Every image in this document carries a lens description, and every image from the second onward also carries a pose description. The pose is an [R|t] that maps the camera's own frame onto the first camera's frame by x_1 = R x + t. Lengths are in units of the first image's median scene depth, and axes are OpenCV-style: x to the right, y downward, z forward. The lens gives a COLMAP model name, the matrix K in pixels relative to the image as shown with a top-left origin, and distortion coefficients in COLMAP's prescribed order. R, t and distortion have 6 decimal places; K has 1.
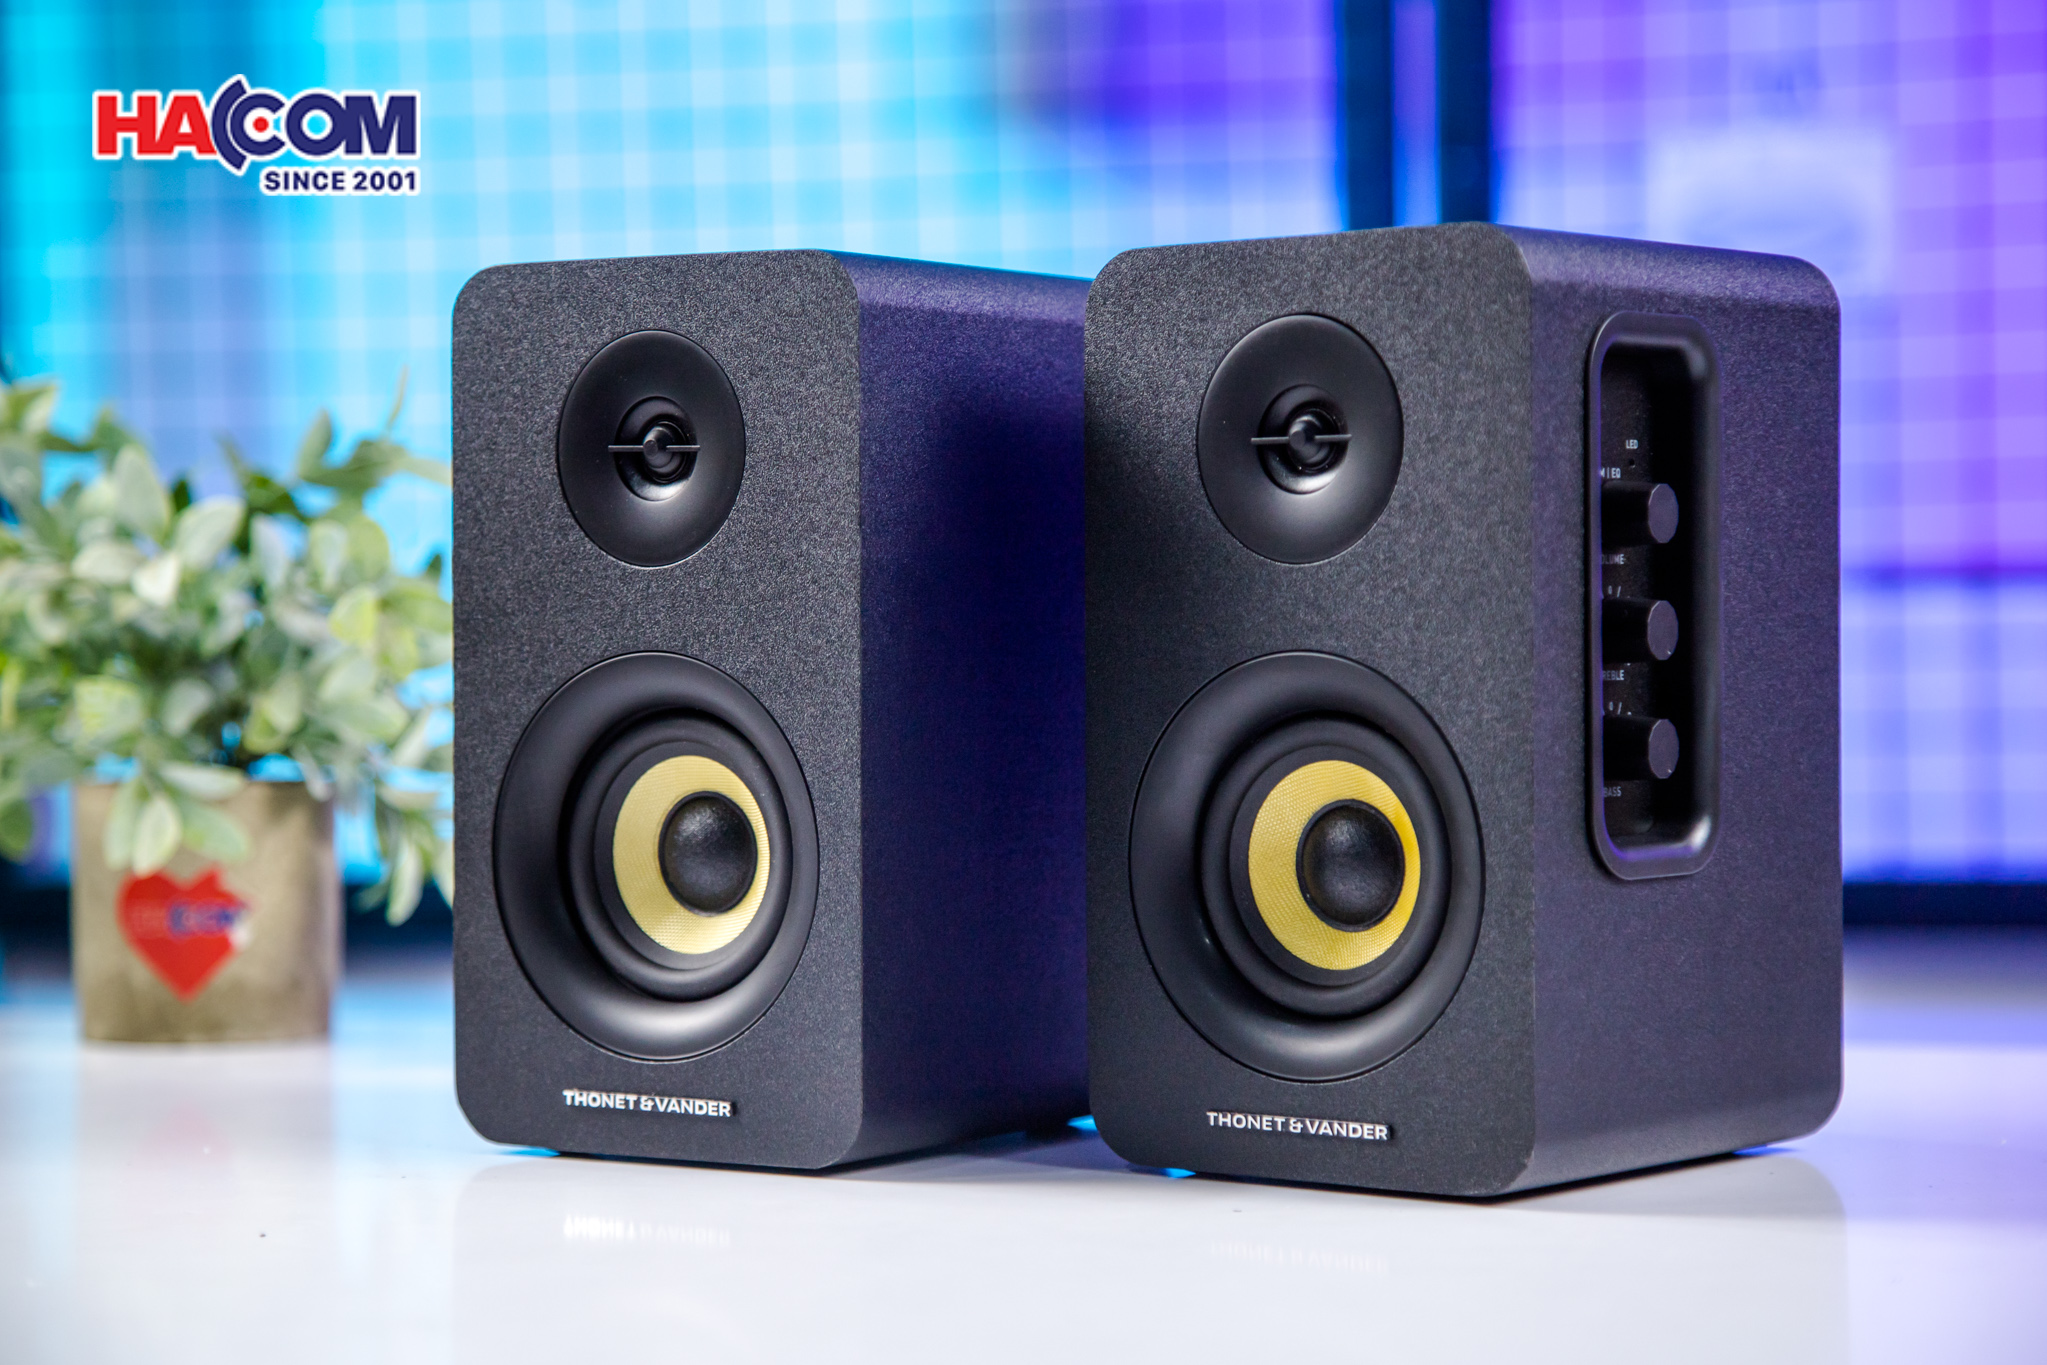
lens RADIAL K [[4866.9, 0, 1024.8], [0, 4866.9, 679.6], [0, 0, 1]] dist [0.133360, 0.000000]
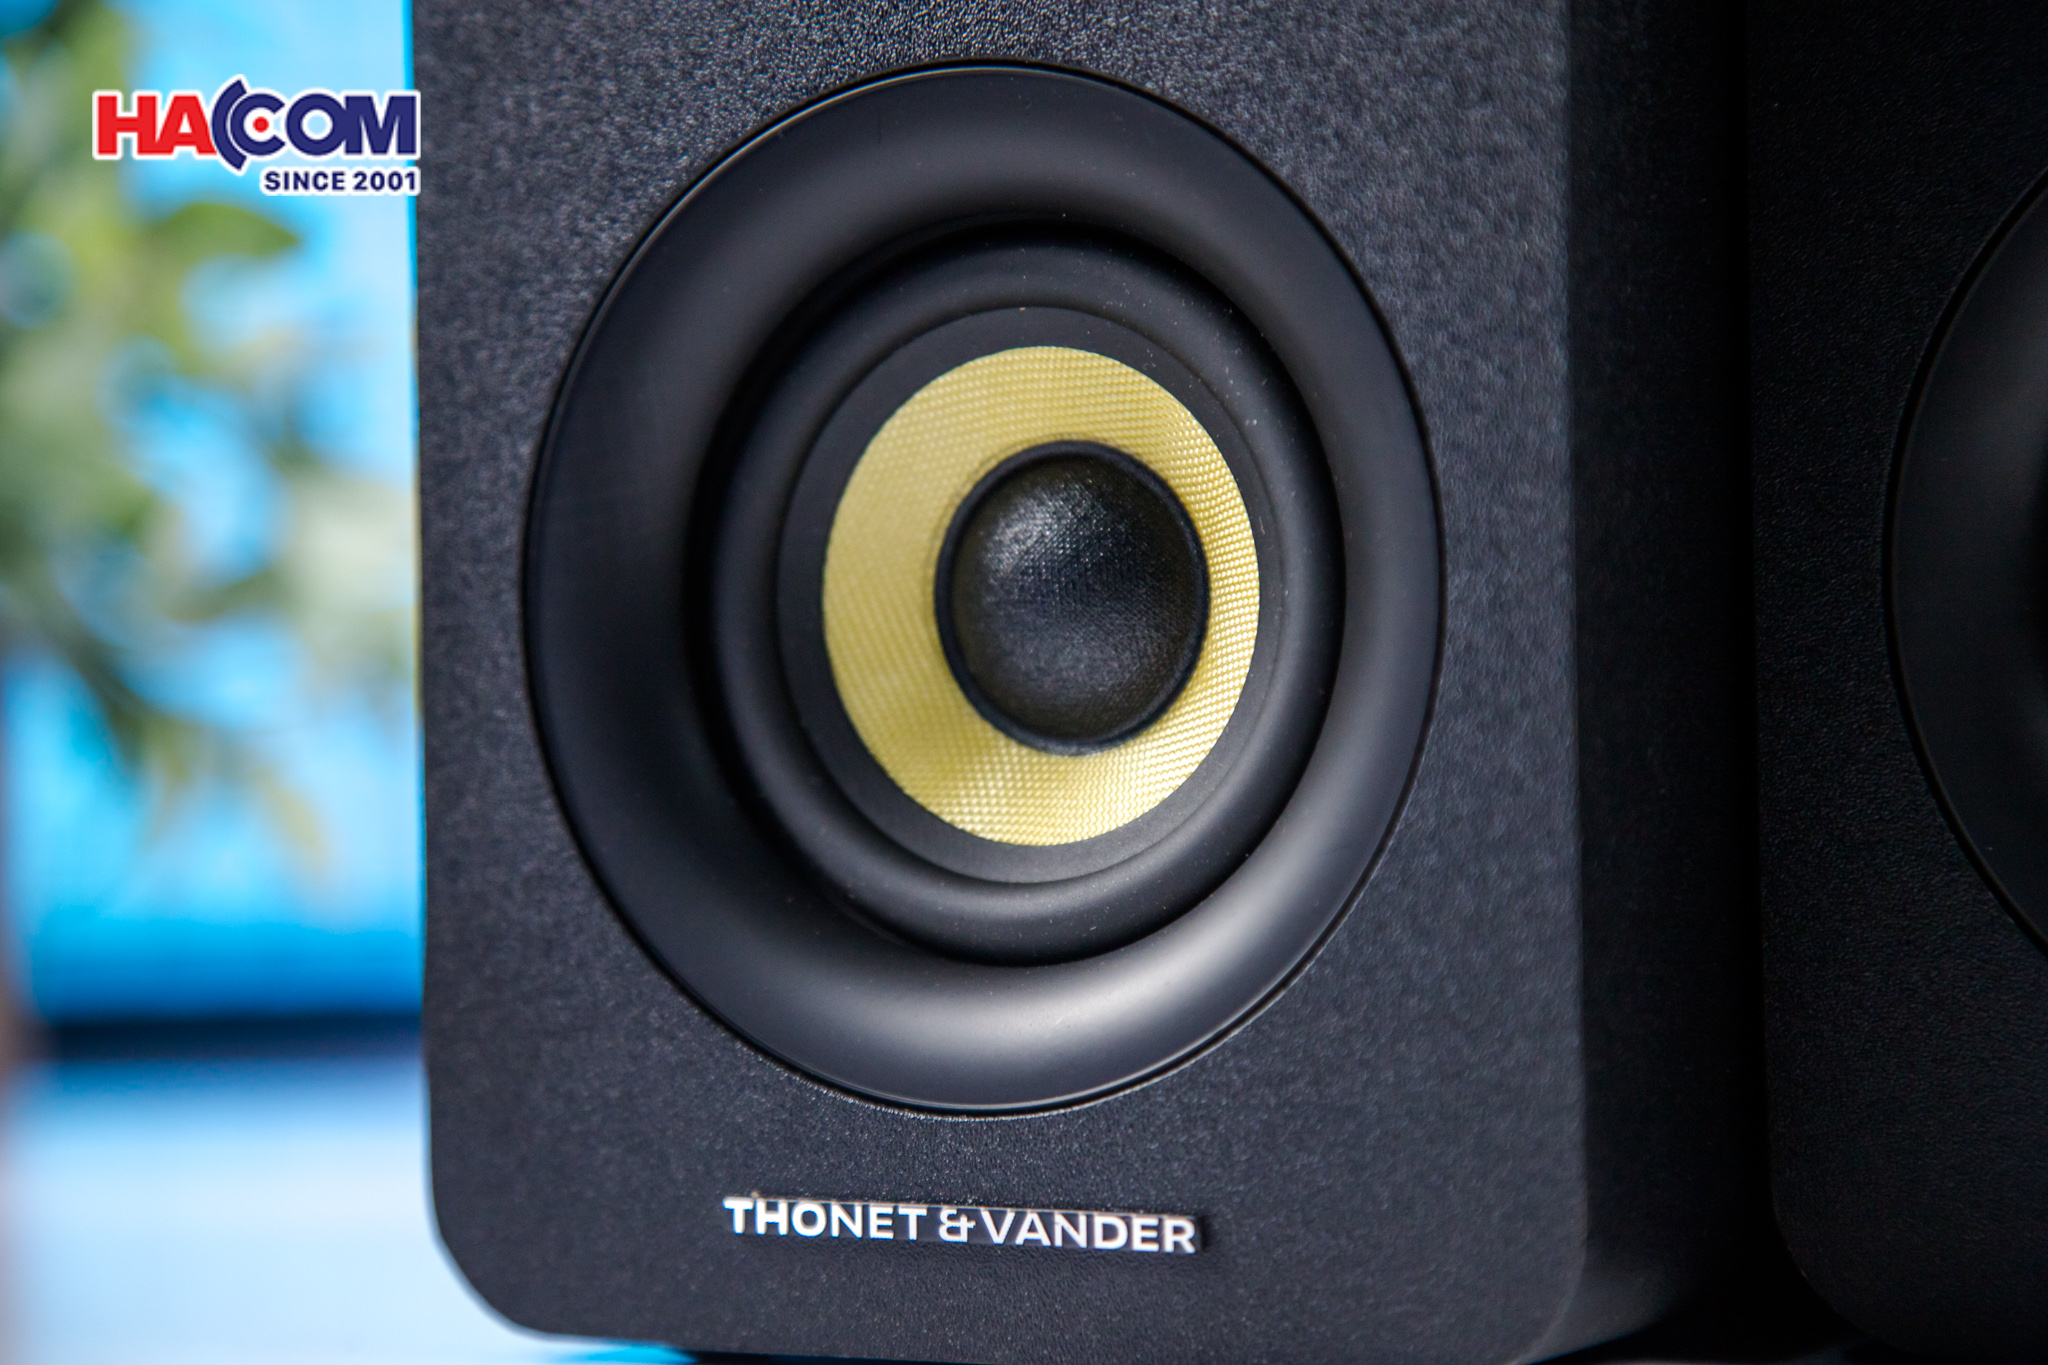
lens RADIAL K [[5739.2, 0, 1022.4], [0, 5739.2, 683.2], [0, 0, 1]] dist [0.285105, 0.000000]
pose [[0.998278, -0.011536, 0.057522, -0.096442], [0.012559, 0.999769, -0.017466, 0.051006], [-0.057307, 0.018158, 0.998191, 0.532498]]
